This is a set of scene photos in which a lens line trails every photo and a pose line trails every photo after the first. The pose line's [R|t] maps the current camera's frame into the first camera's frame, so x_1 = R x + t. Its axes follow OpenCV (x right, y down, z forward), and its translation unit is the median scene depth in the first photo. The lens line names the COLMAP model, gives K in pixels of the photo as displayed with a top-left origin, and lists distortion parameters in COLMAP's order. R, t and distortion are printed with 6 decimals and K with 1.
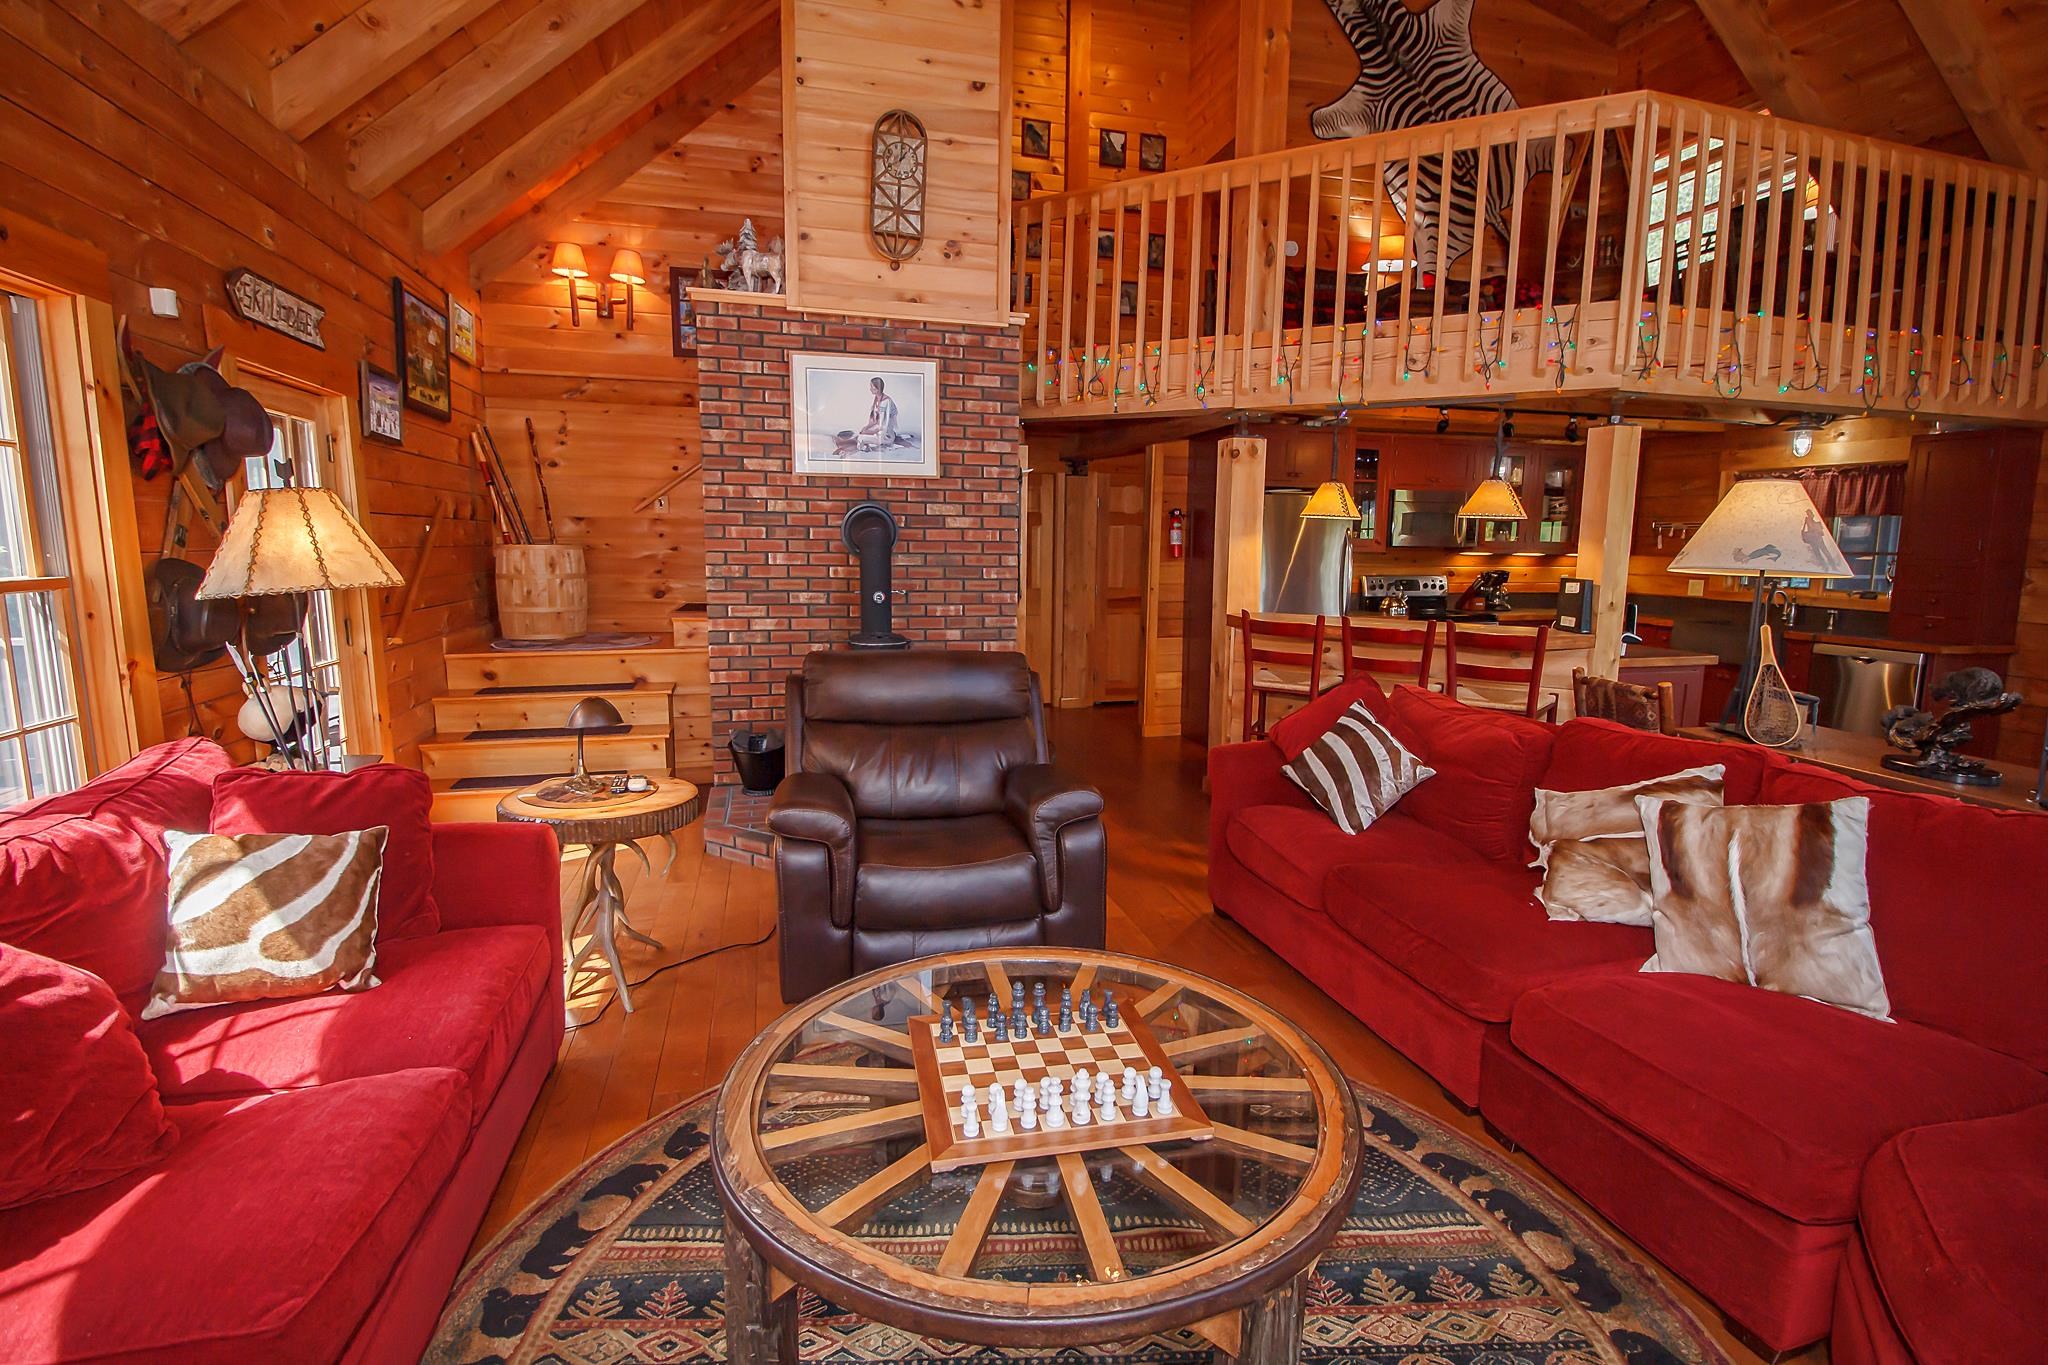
lens RADIAL K [[978.2, 0, 1024.0], [0, 978.2, 682.5], [0, 0, 1]] dist [-0.003180, -0.000532]
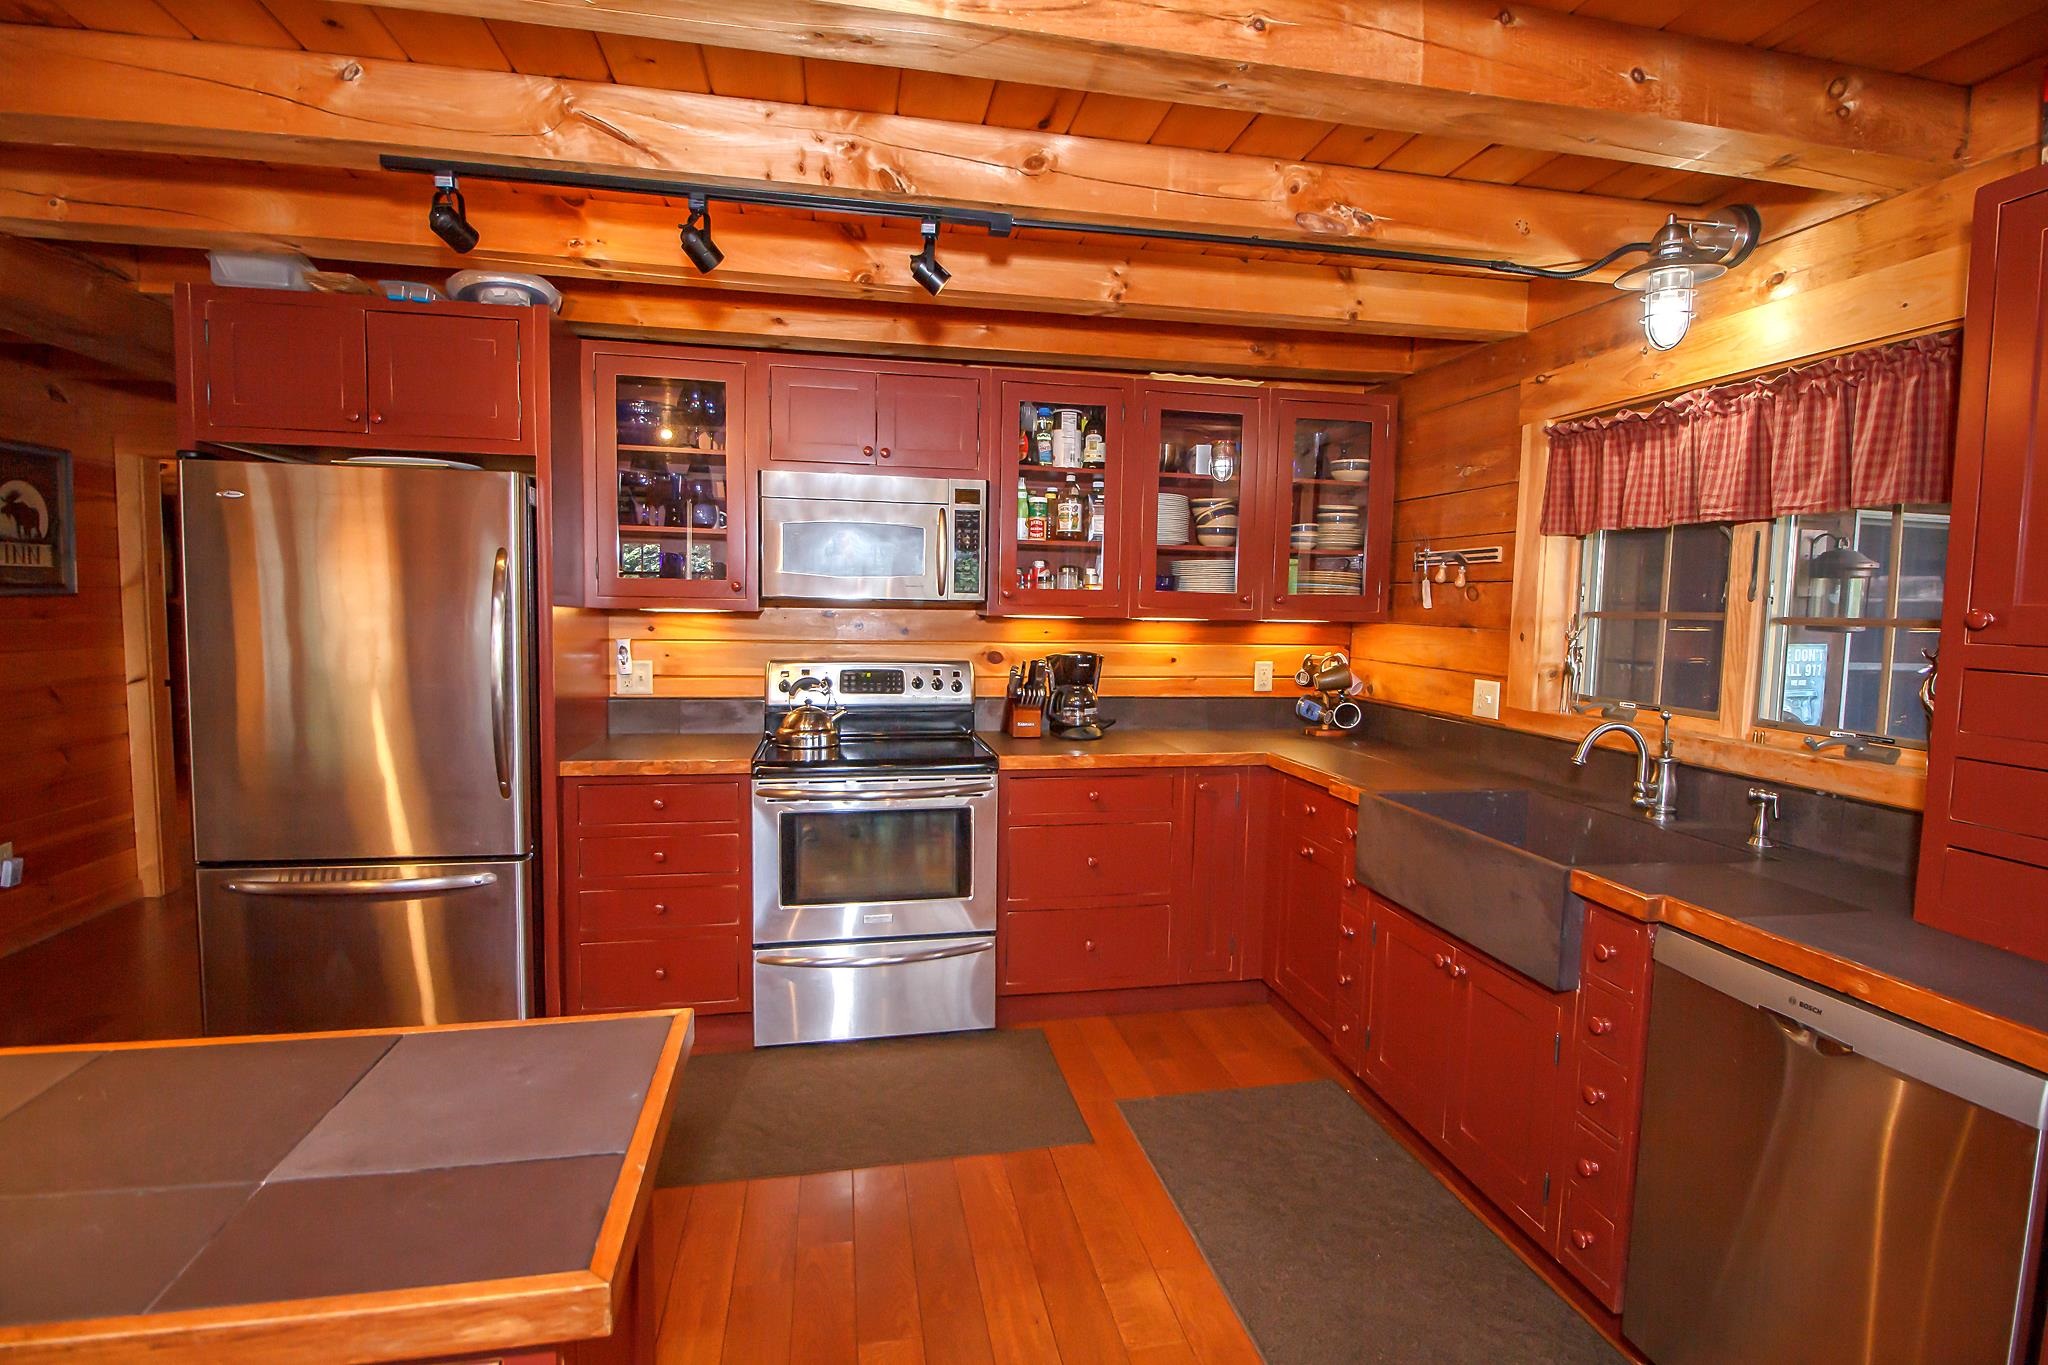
lens RADIAL K [[978.2, 0, 1024.0], [0, 978.2, 682.5], [0, 0, 1]] dist [-0.003180, -0.000532]
pose [[0.998752, 0.014300, -0.047862, 0.572731], [-0.017440, 0.997677, -0.065854, -0.081736], [0.046809, 0.066607, 0.996681, 0.634050]]
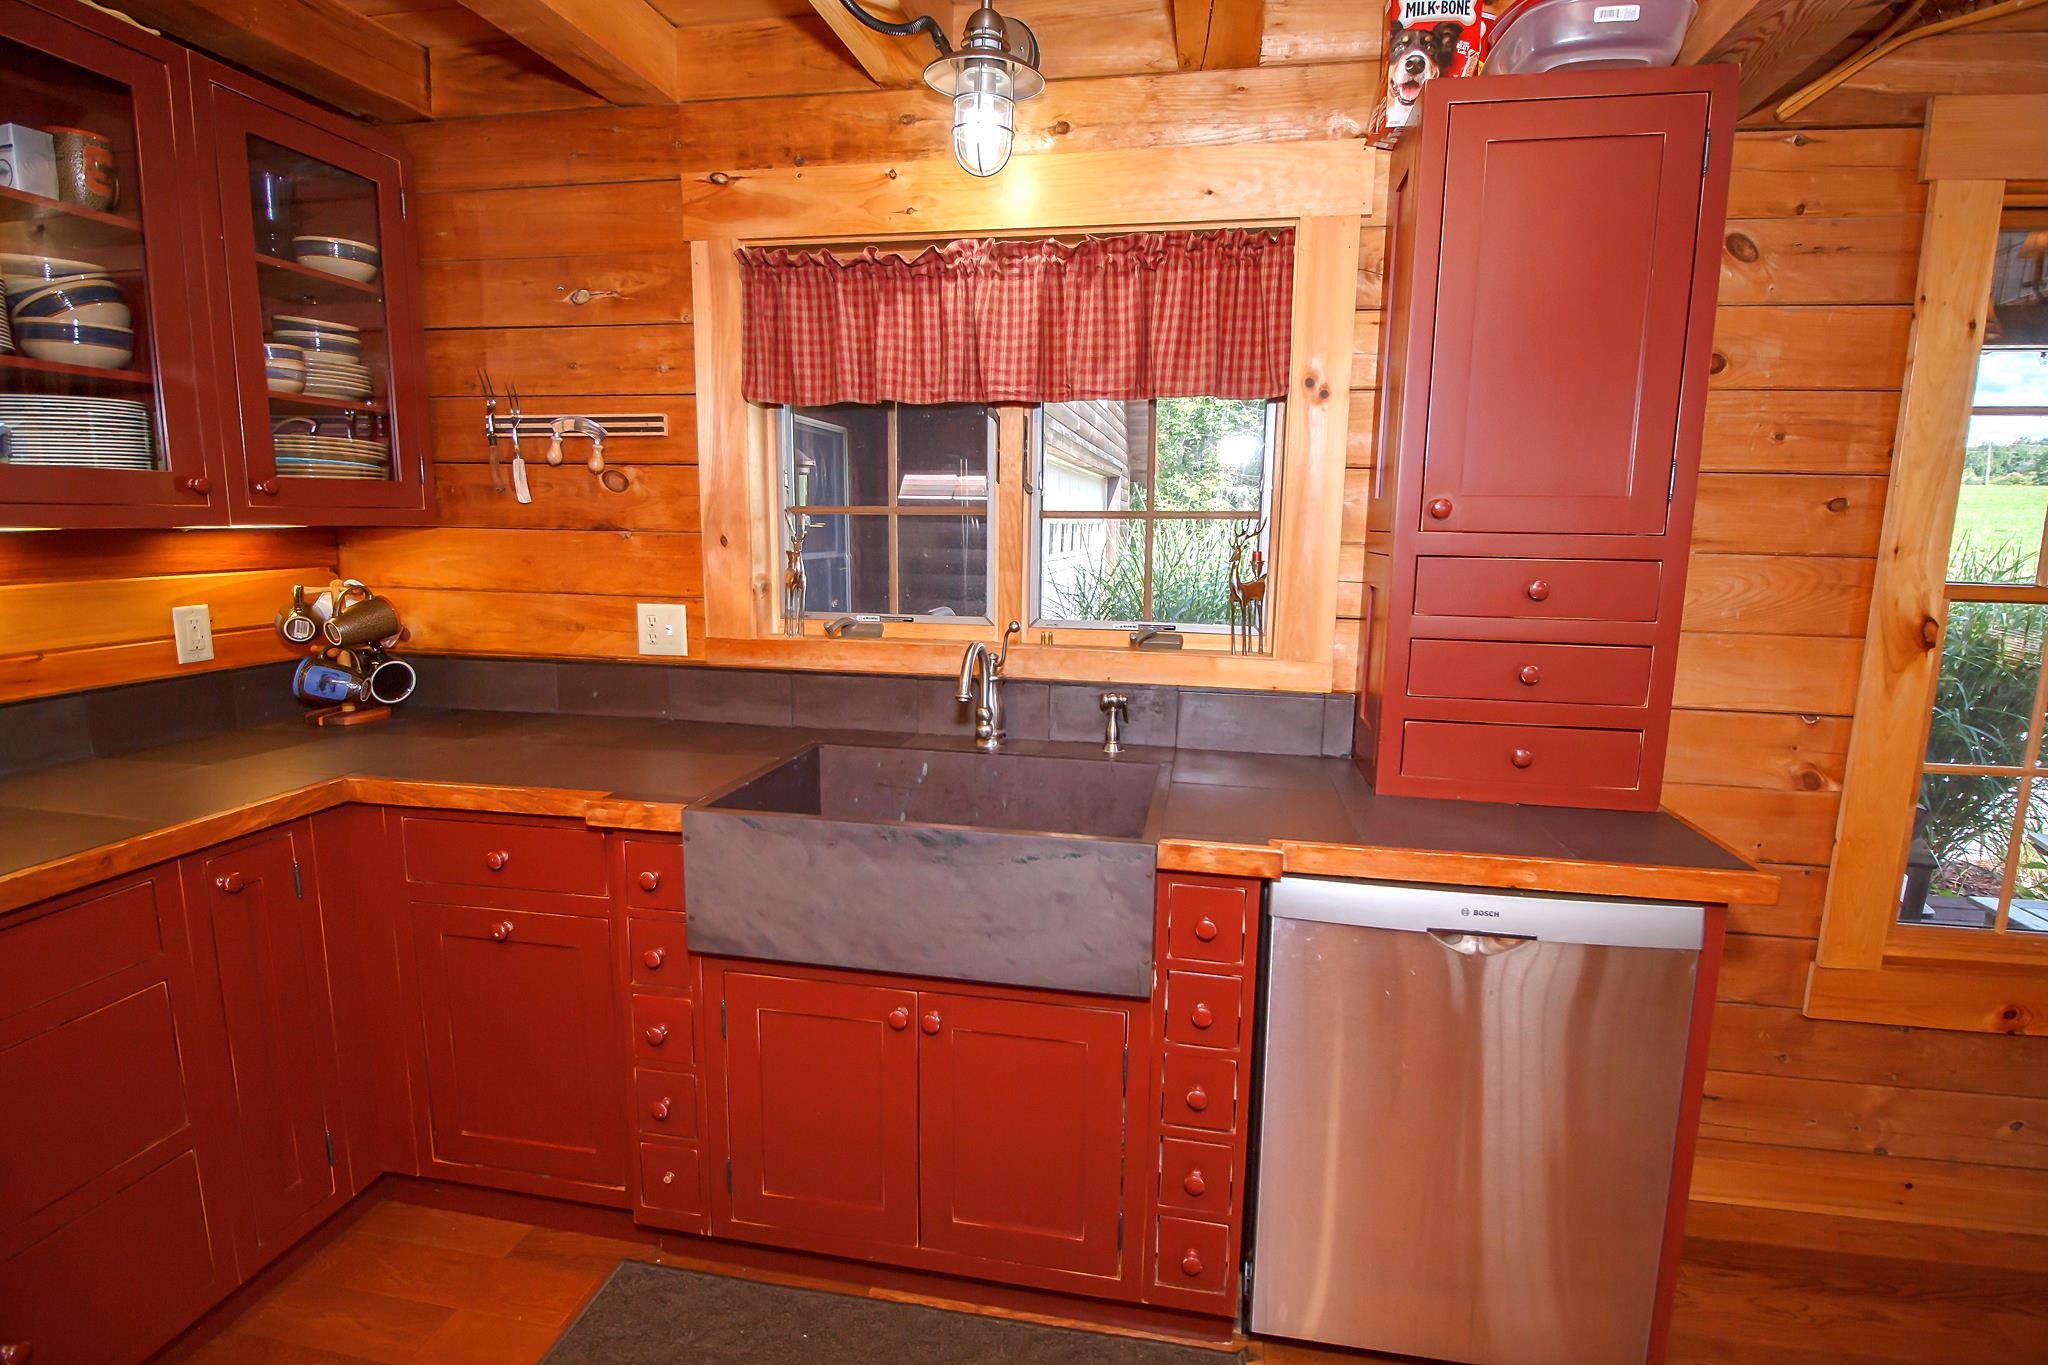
lens RADIAL K [[1024.0, 0, 1027.3], [0, 1024.0, 671.1], [0, 0, 1]] dist [0.013796, -0.000829]
pose [[0.418362, -0.144749, 0.896672, 0.501352], [0.129227, 0.986663, 0.098982, -0.114834], [-0.899041, 0.074464, 0.431487, 0.858440]]
